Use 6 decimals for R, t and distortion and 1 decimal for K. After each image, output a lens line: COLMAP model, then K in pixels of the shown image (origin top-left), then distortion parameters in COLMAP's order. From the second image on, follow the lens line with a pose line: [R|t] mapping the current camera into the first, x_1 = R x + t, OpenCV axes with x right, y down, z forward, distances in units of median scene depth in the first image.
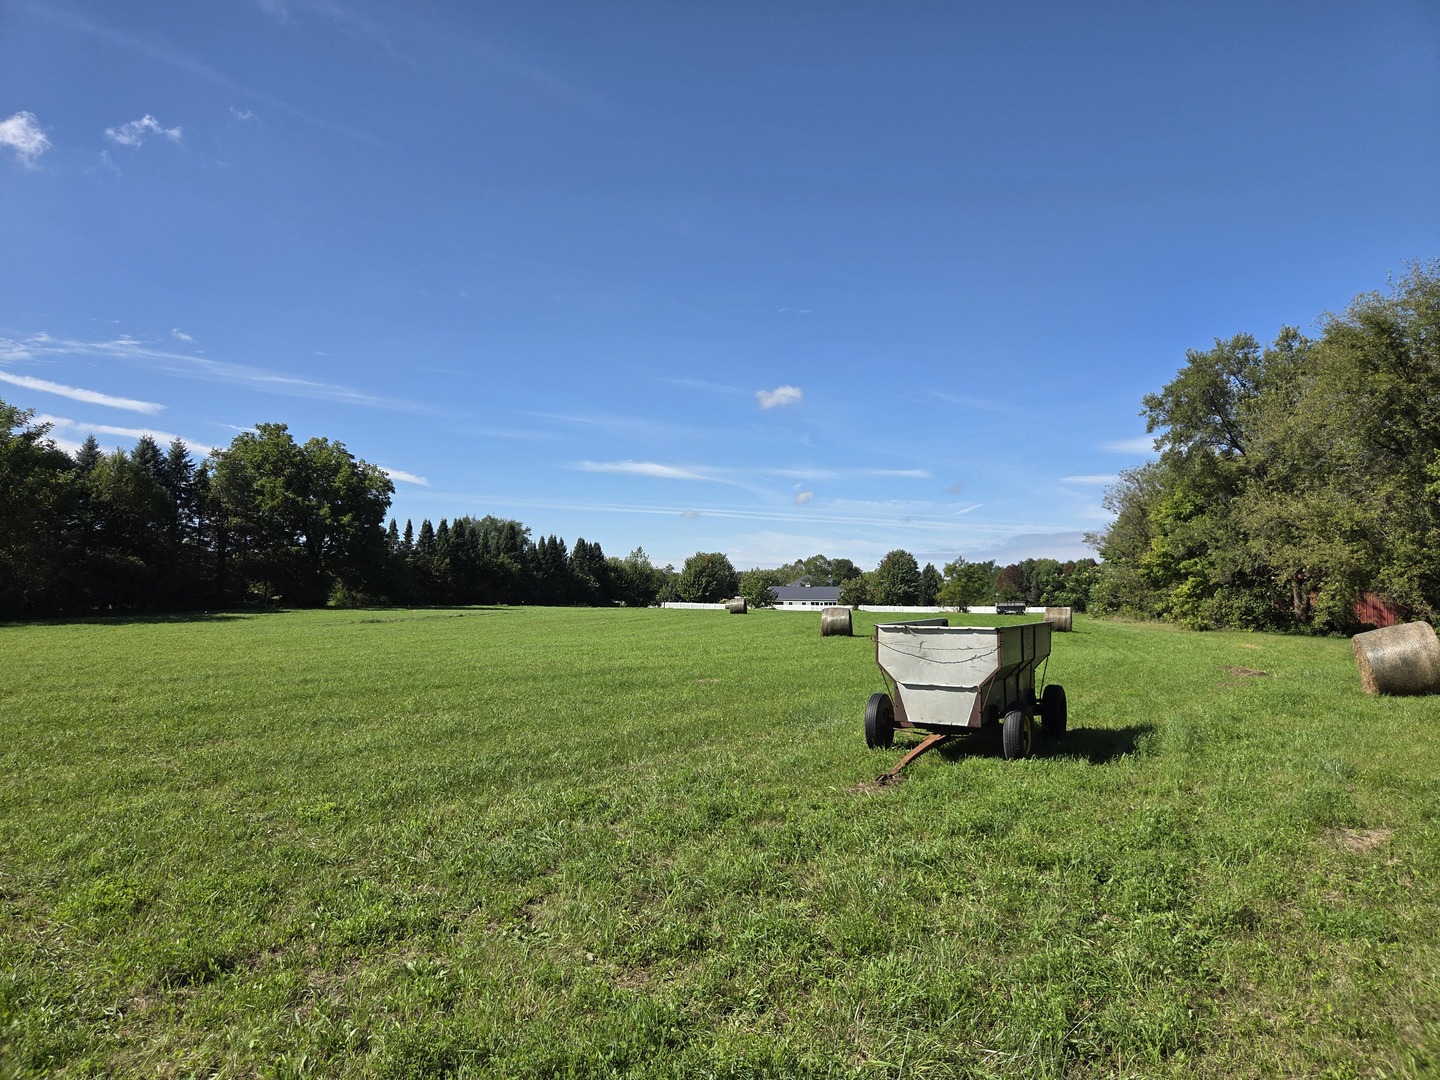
lens RADIAL K [[974.3, 0, 723.4], [0, 974.3, 529.9], [0, 0, 1]] dist [0.051116, -0.038103]
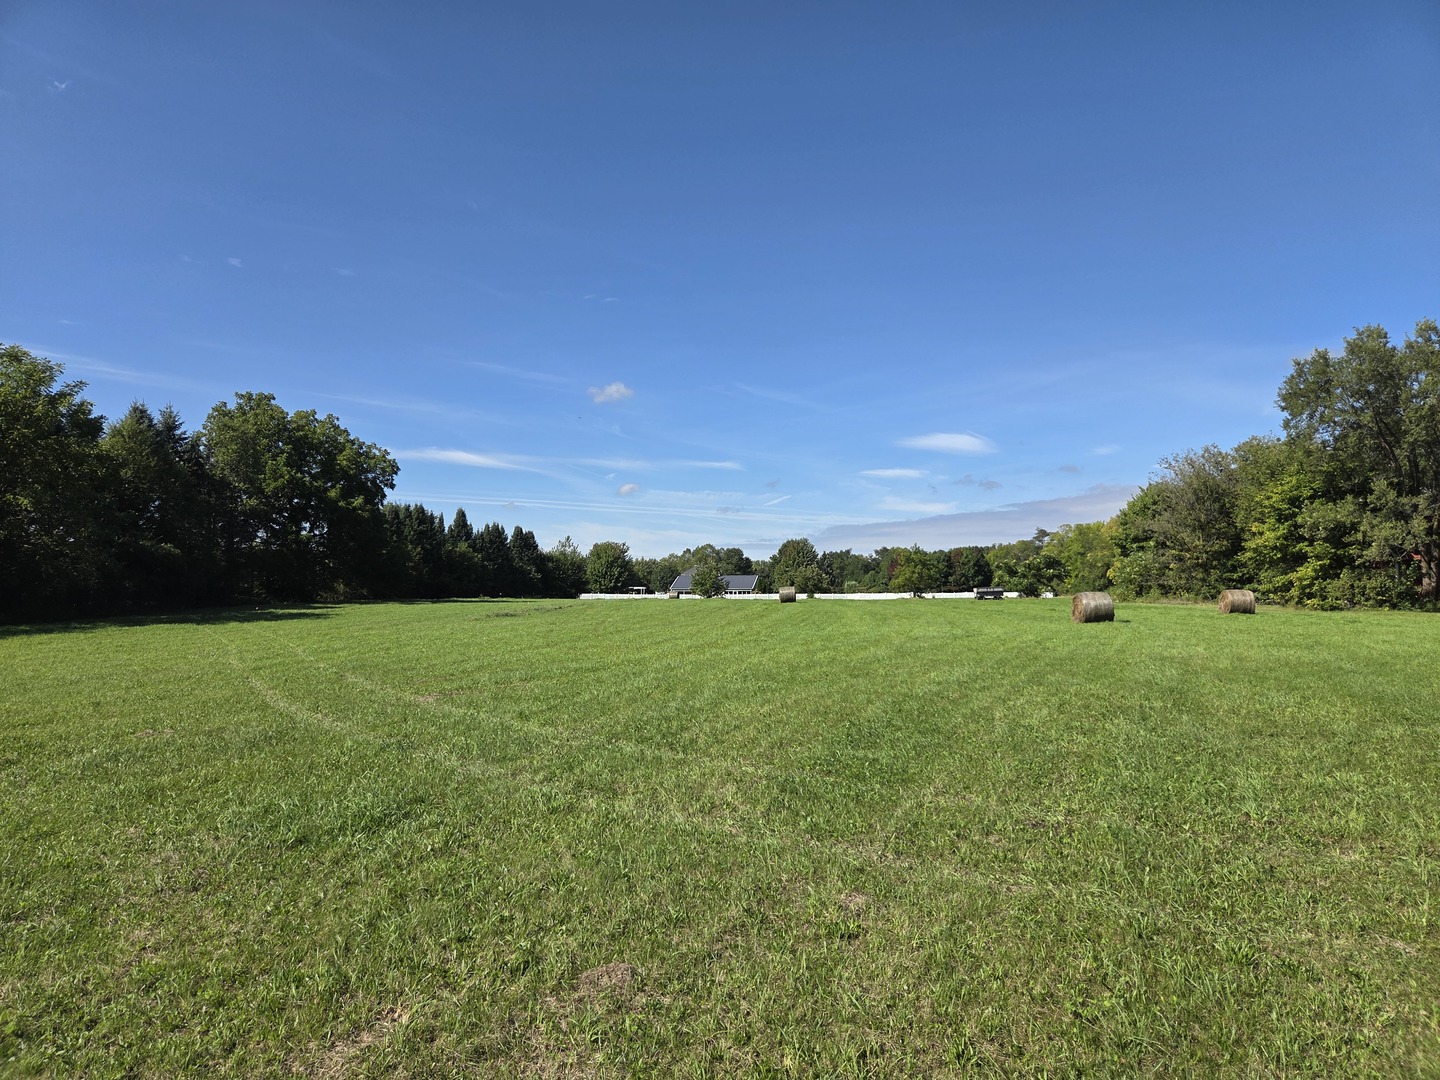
lens RADIAL K [[974.3, 0, 719.1], [0, 974.3, 549.2], [0, 0, 1]] dist [0.051116, -0.038103]
pose [[0.980284, -0.005093, 0.197528, -0.134990], [-0.000662, 0.999578, 0.029057, 0.002821], [-0.197592, -0.028615, 0.979867, 0.039189]]
